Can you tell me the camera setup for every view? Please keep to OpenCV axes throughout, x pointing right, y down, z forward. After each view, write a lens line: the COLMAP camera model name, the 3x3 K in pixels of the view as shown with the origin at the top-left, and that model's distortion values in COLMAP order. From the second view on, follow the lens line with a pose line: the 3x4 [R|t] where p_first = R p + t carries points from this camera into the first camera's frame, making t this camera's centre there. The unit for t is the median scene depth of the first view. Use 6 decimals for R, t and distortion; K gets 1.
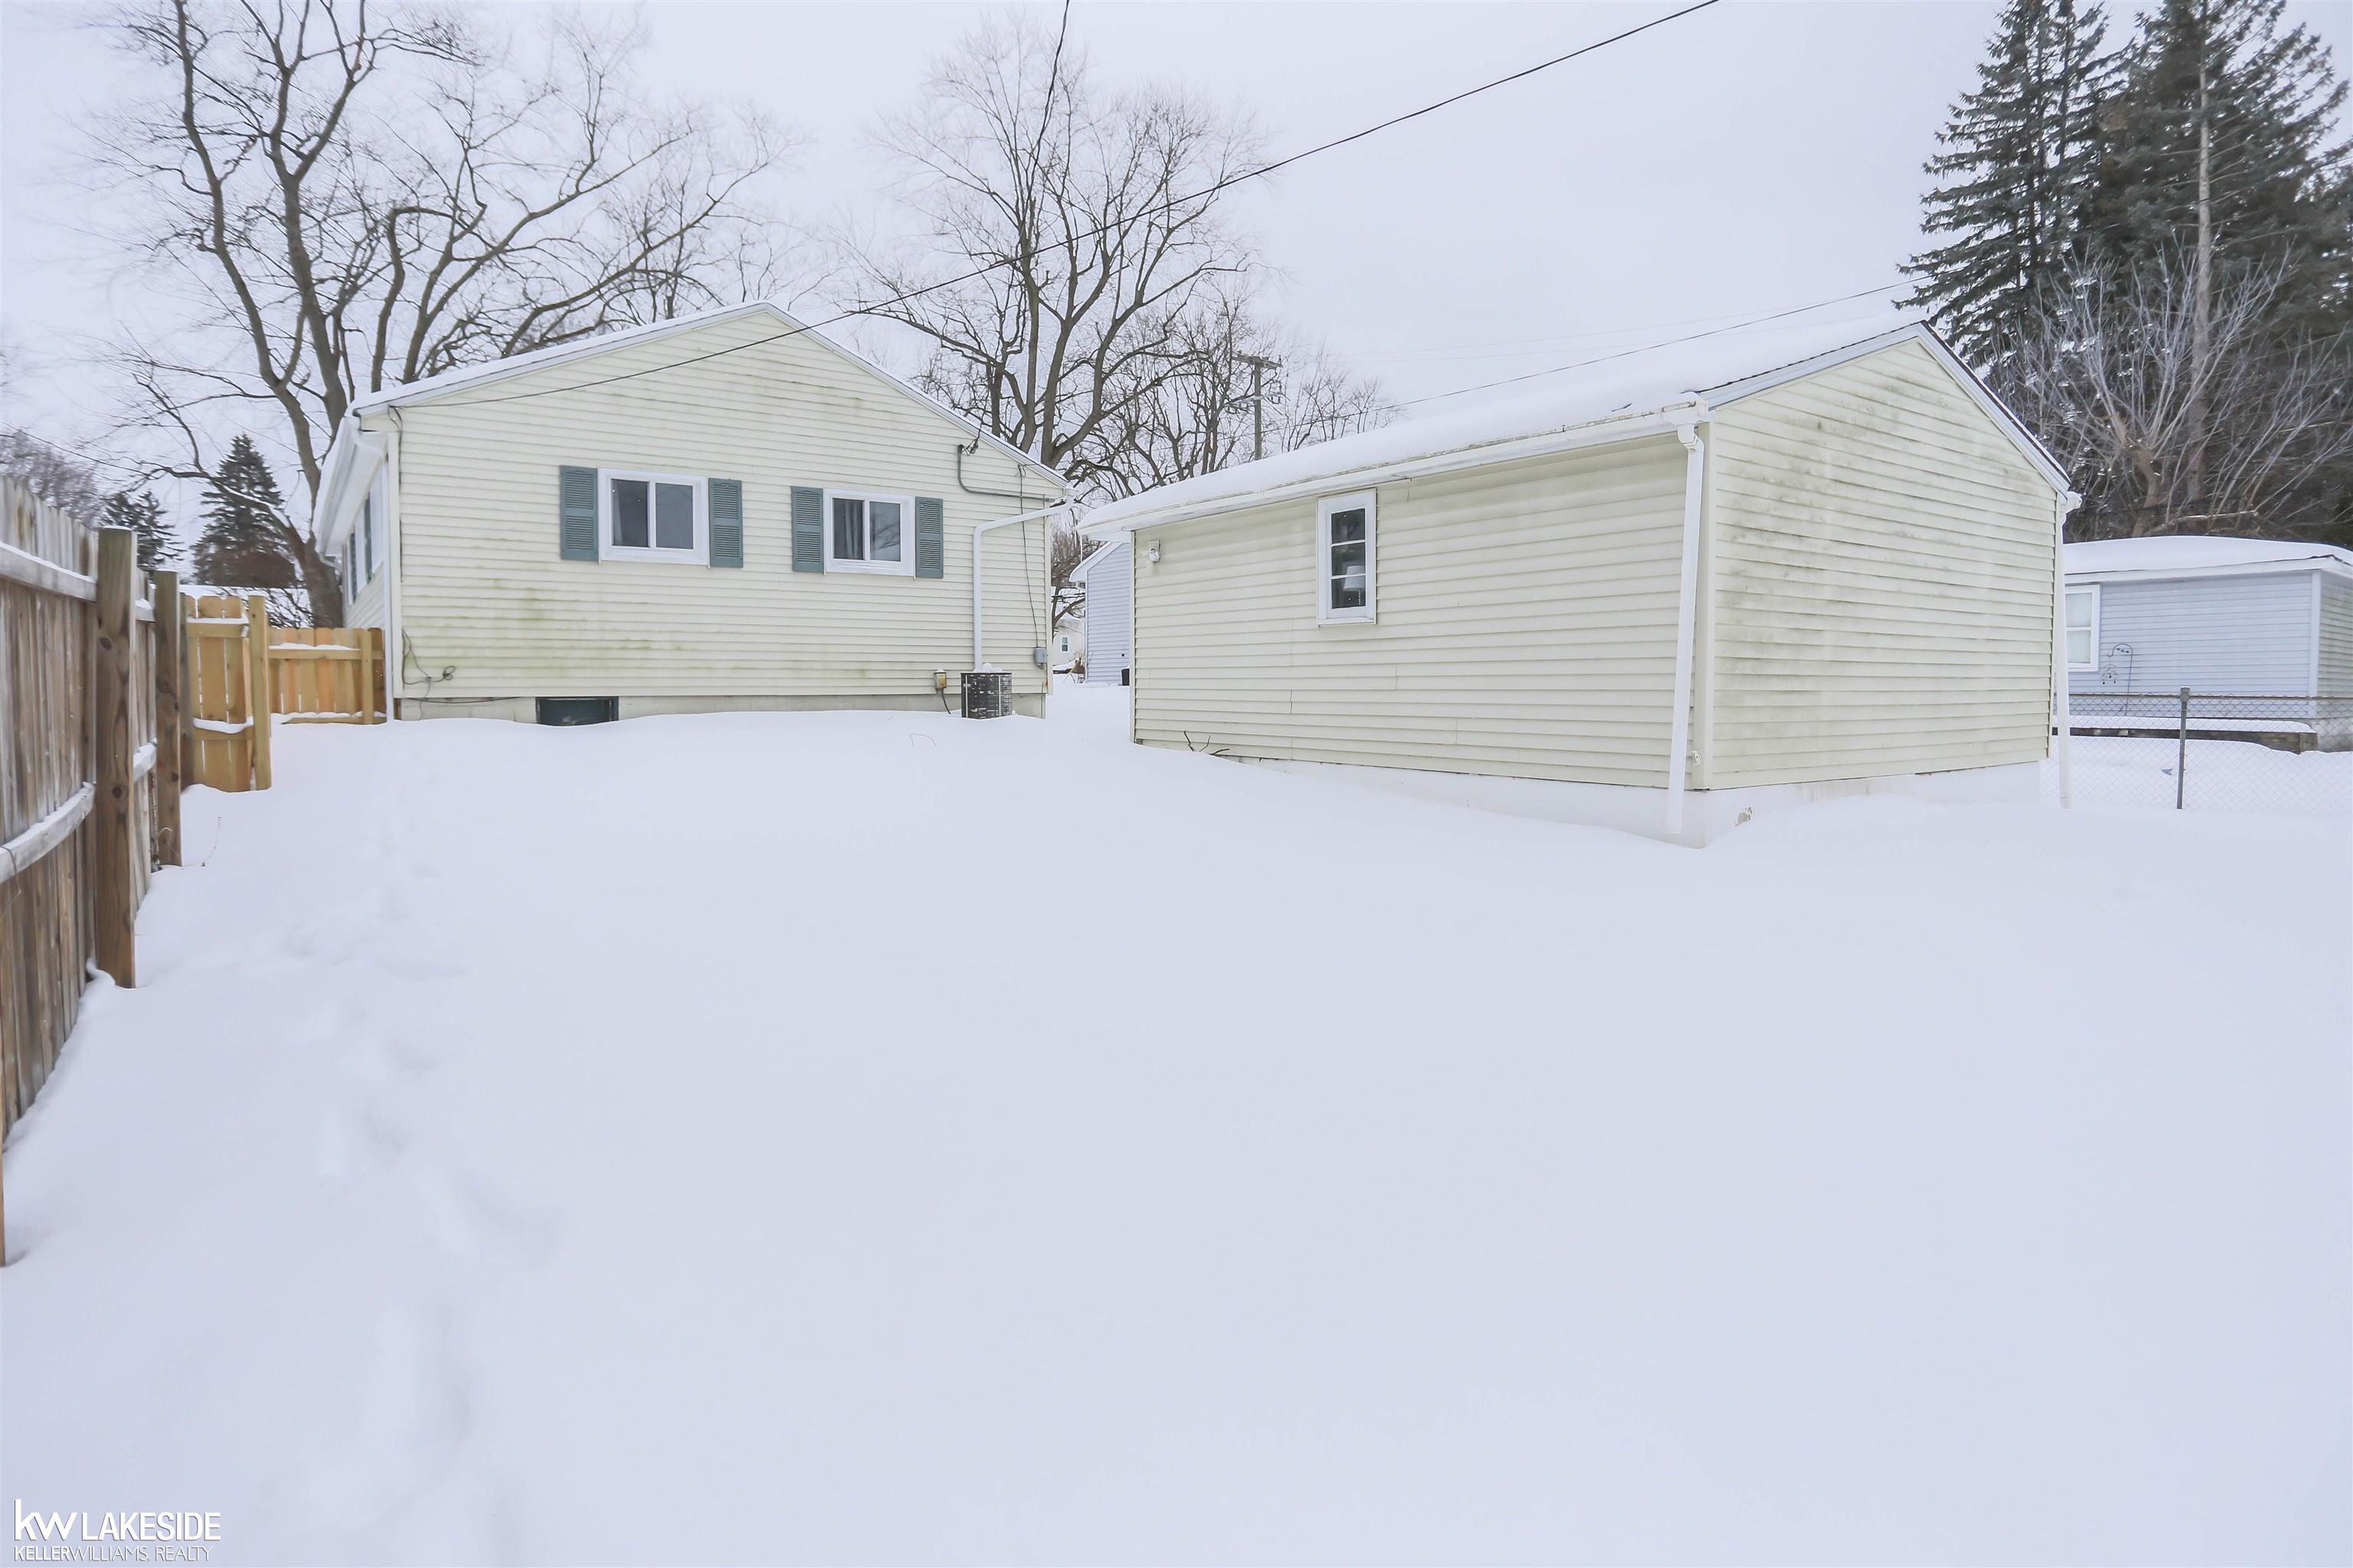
lens RADIAL K [[1259.6, 0, 1177.7], [0, 1259.6, 765.9], [0, 0, 1]] dist [-0.075452, 0.036801]
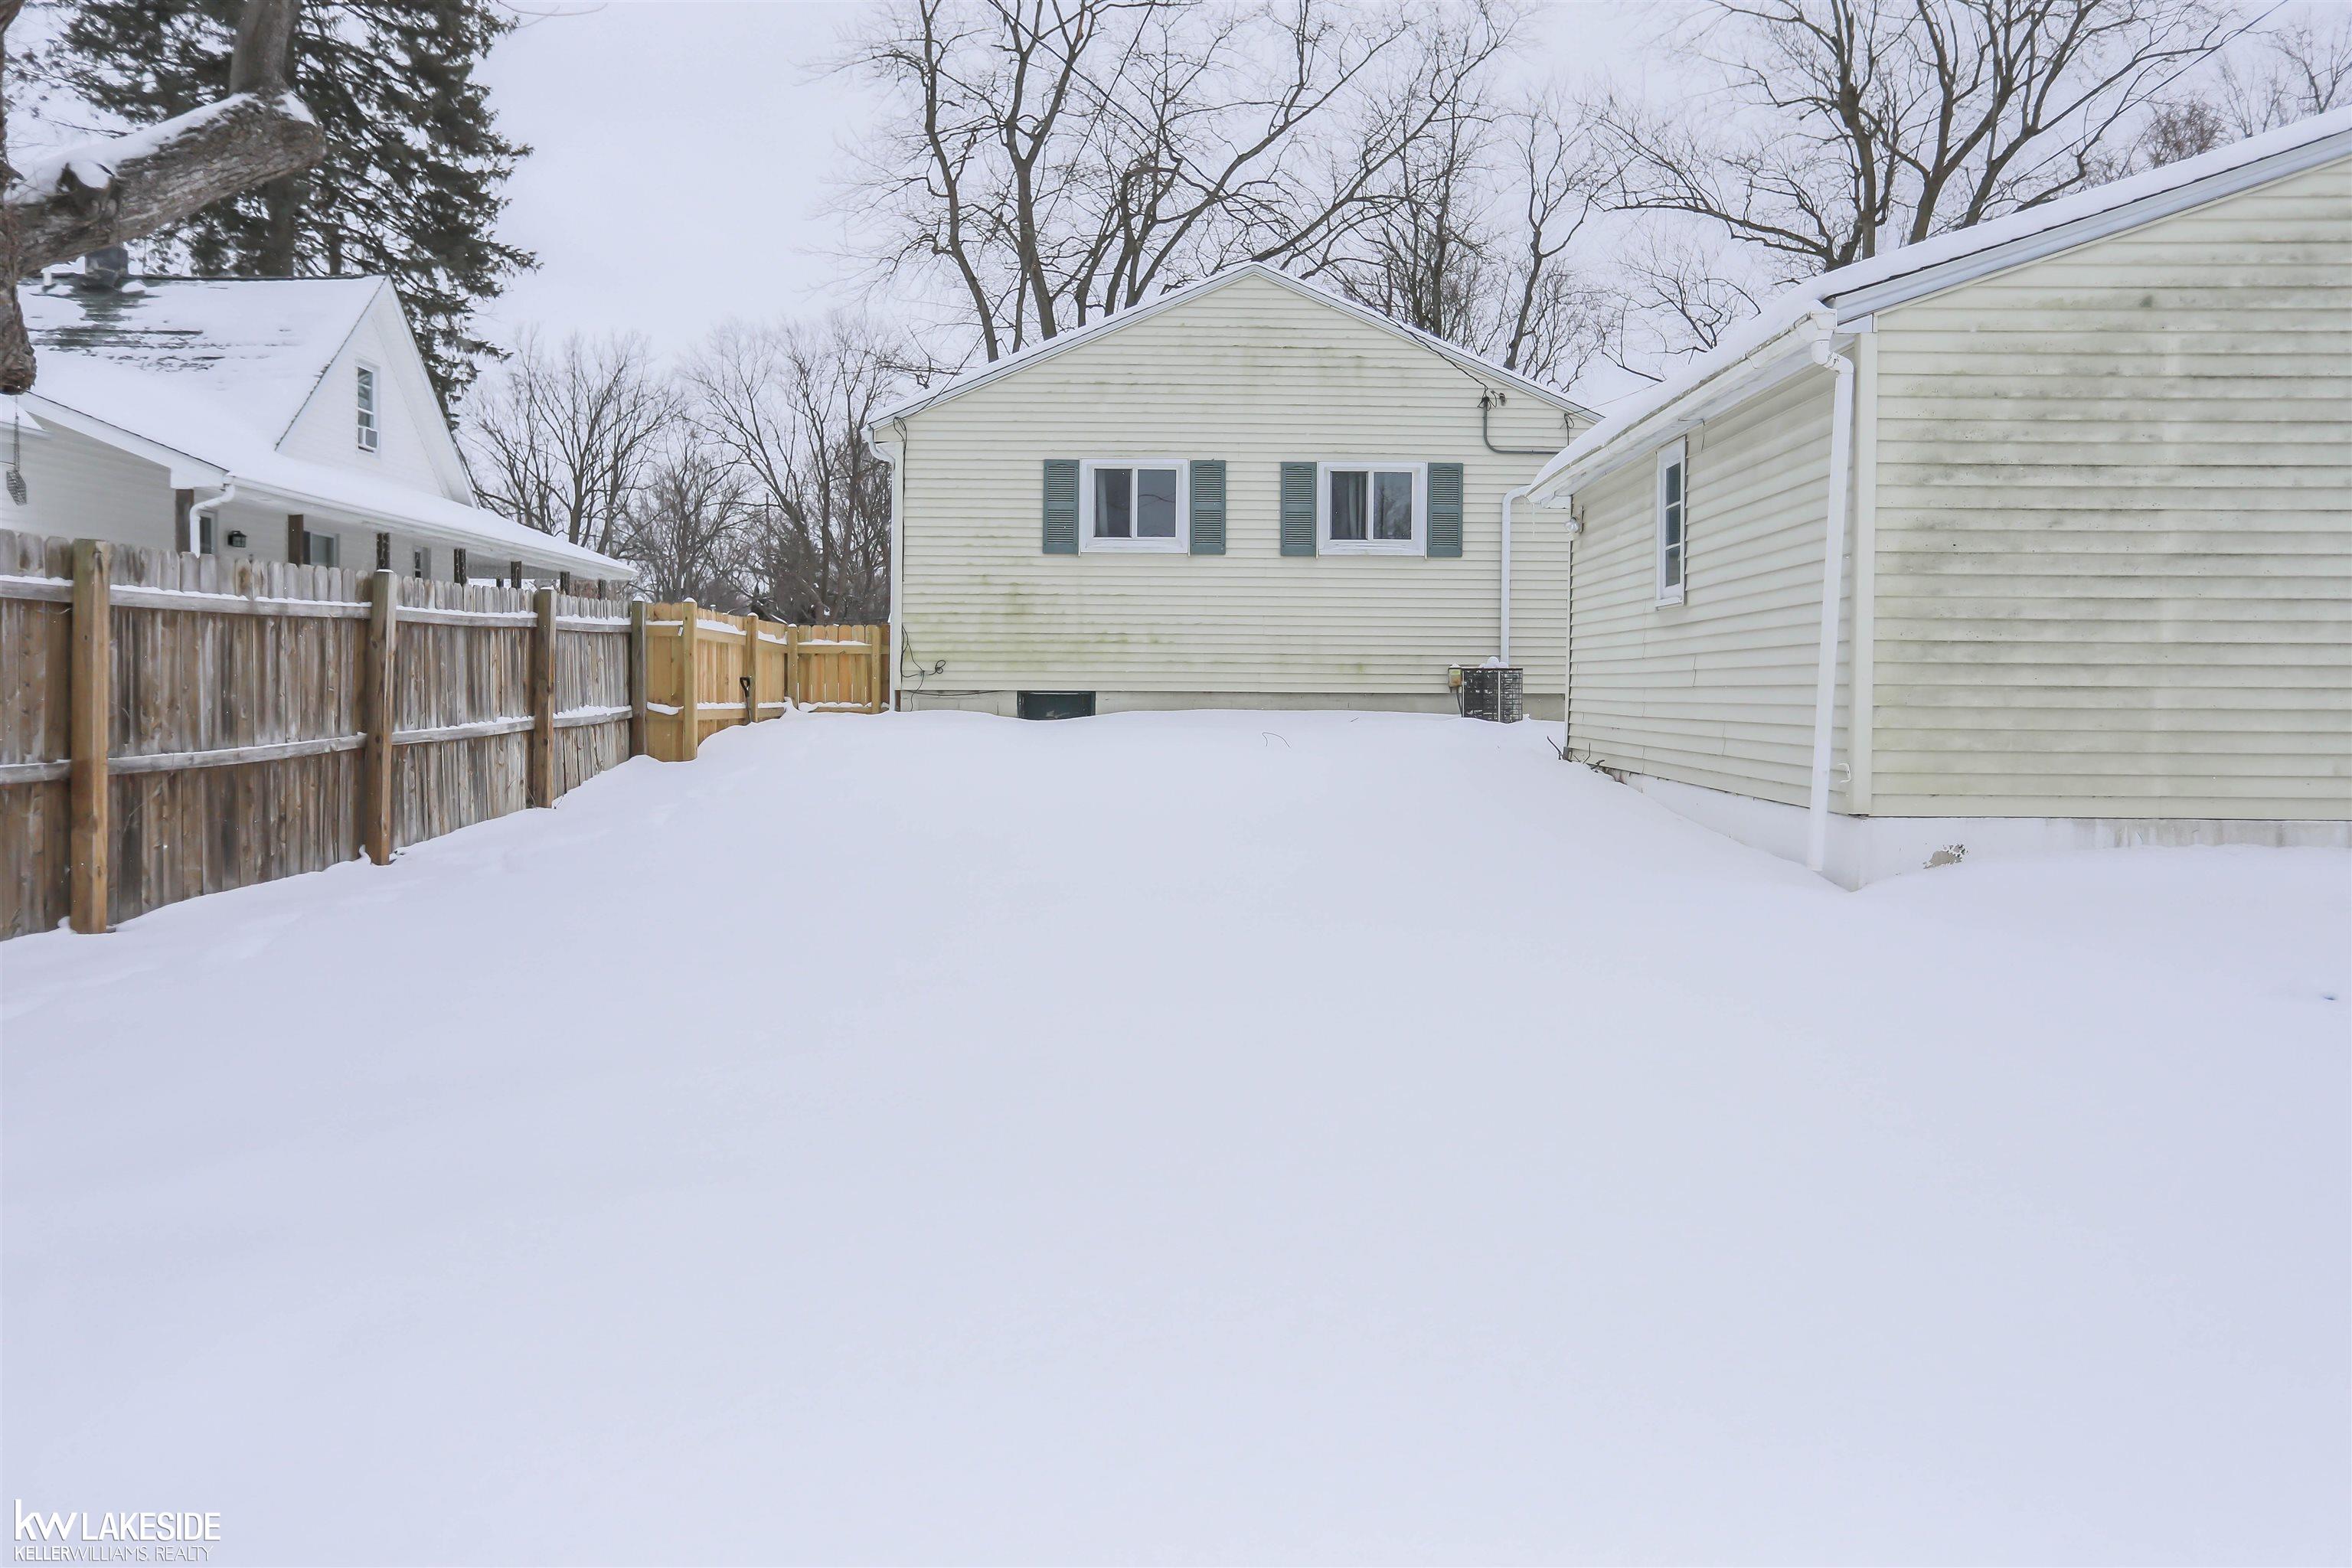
lens RADIAL K [[1735.2, 0, 1177.6], [0, 1735.2, 753.9], [0, 0, 1]] dist [-0.031322, 0.001183]
pose [[0.803583, 0.027757, -0.594545, 0.411517], [-0.044143, 0.998940, -0.013026, 0.007934], [0.593553, 0.036713, 0.803957, -0.054395]]
